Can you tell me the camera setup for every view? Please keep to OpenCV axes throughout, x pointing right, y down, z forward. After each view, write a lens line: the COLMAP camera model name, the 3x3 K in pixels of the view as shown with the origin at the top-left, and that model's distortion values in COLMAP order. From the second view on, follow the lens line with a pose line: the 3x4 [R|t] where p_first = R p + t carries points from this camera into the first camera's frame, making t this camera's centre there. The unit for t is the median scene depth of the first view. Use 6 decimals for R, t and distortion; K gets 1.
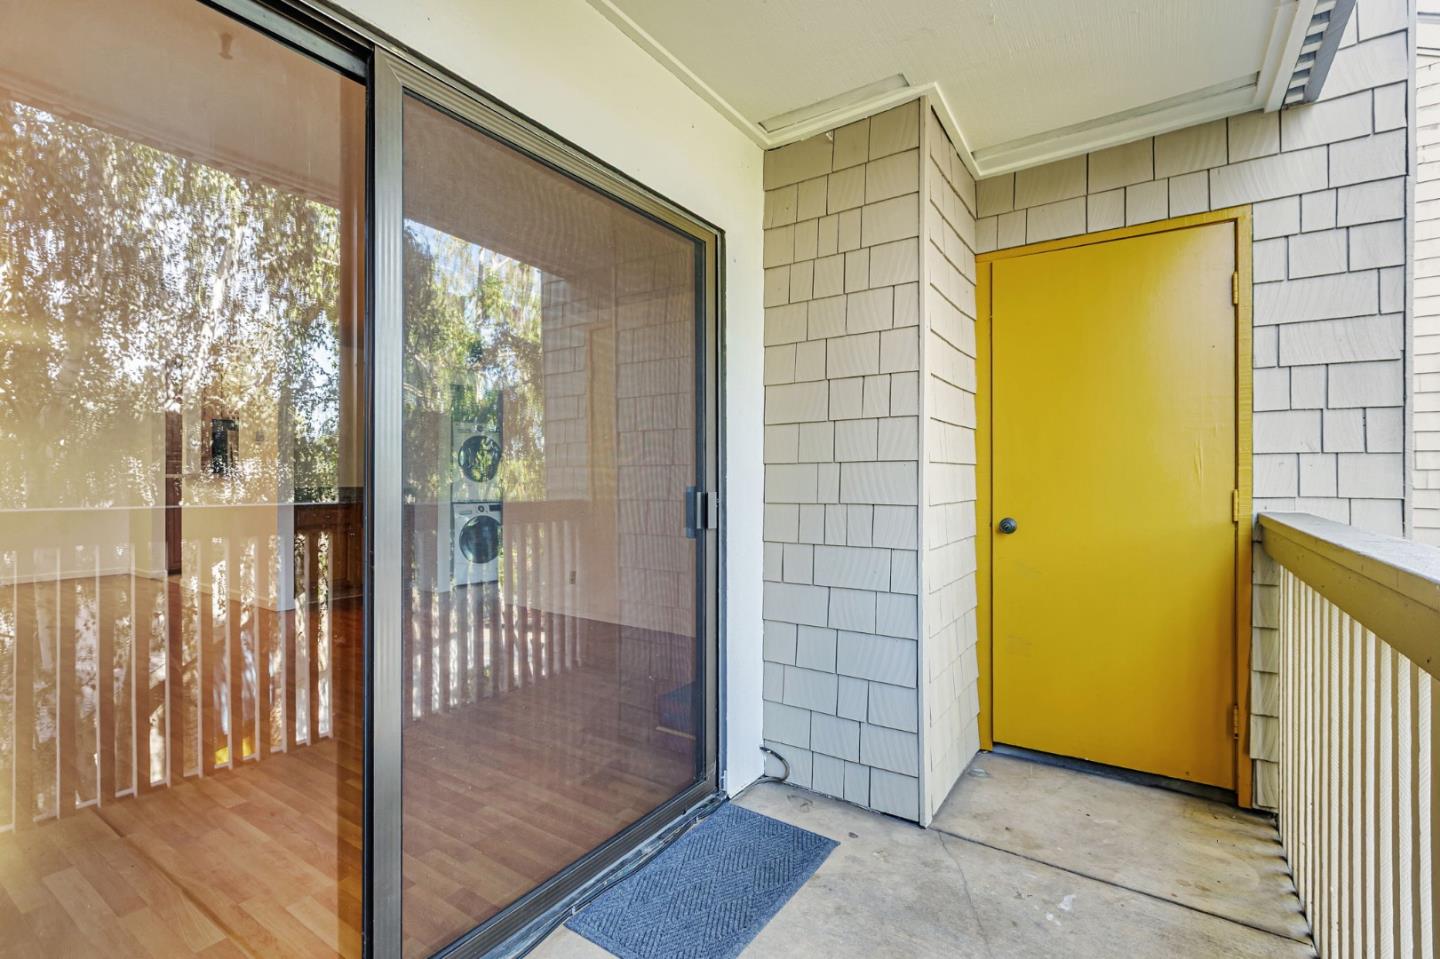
lens RADIAL K [[651.2, 0, 721.5], [0, 651.2, 461.5], [0, 0, 1]] dist [0.000899, -0.000059]
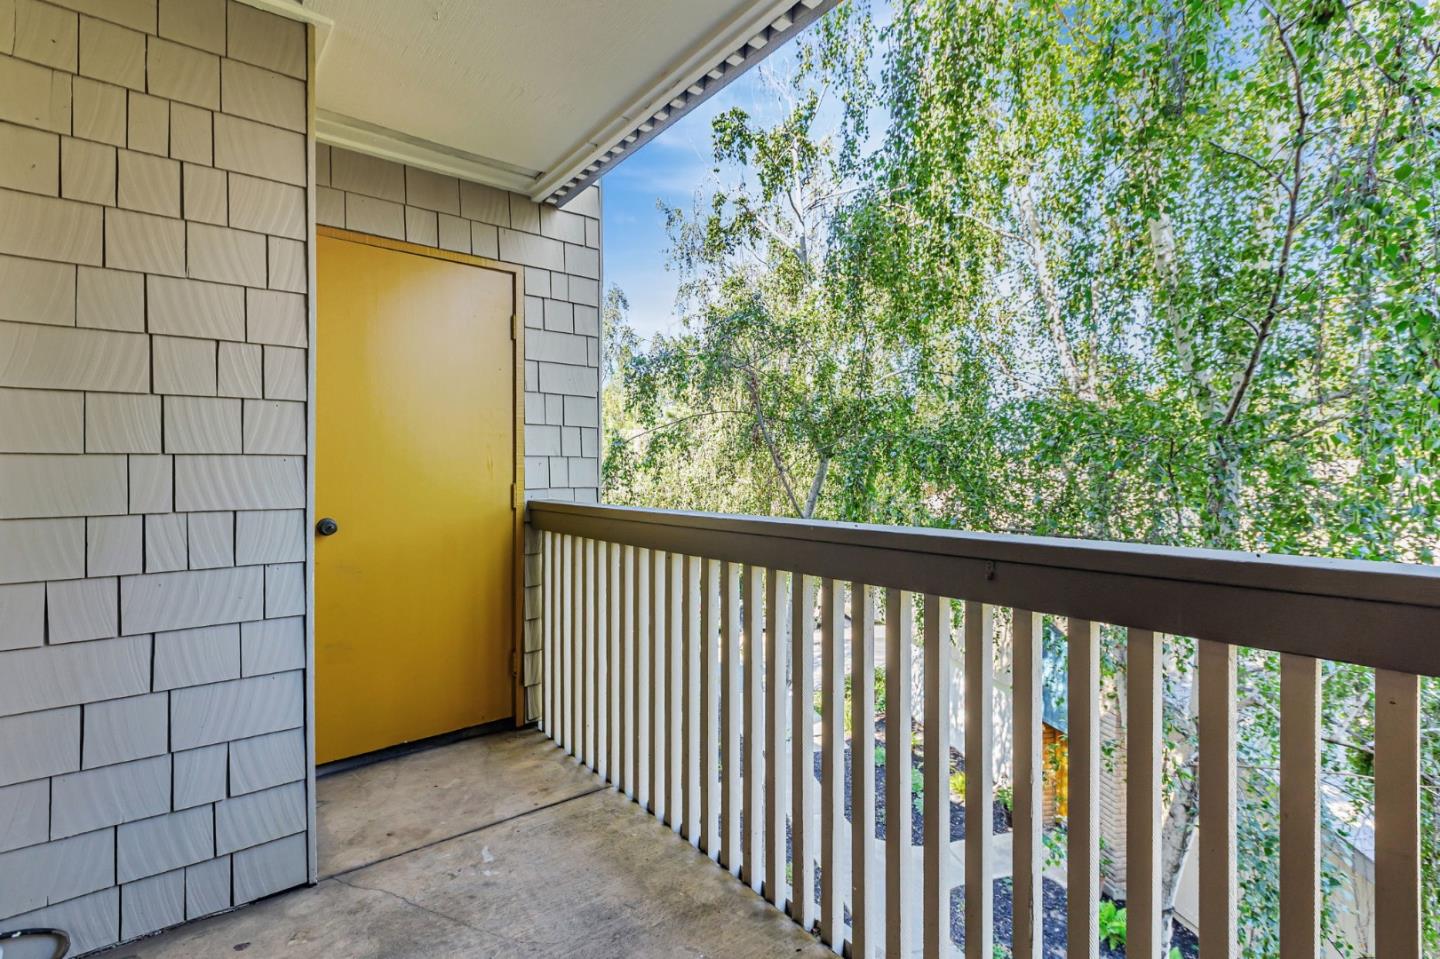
lens RADIAL K [[651.2, 0, 721.5], [0, 651.2, 461.5], [0, 0, 1]] dist [0.000899, -0.000059]
pose [[0.307399, 0.015917, 0.951447, -0.318223], [-0.019962, 0.999748, -0.010275, 0.005107], [-0.951371, -0.015834, 0.307640, 0.217564]]
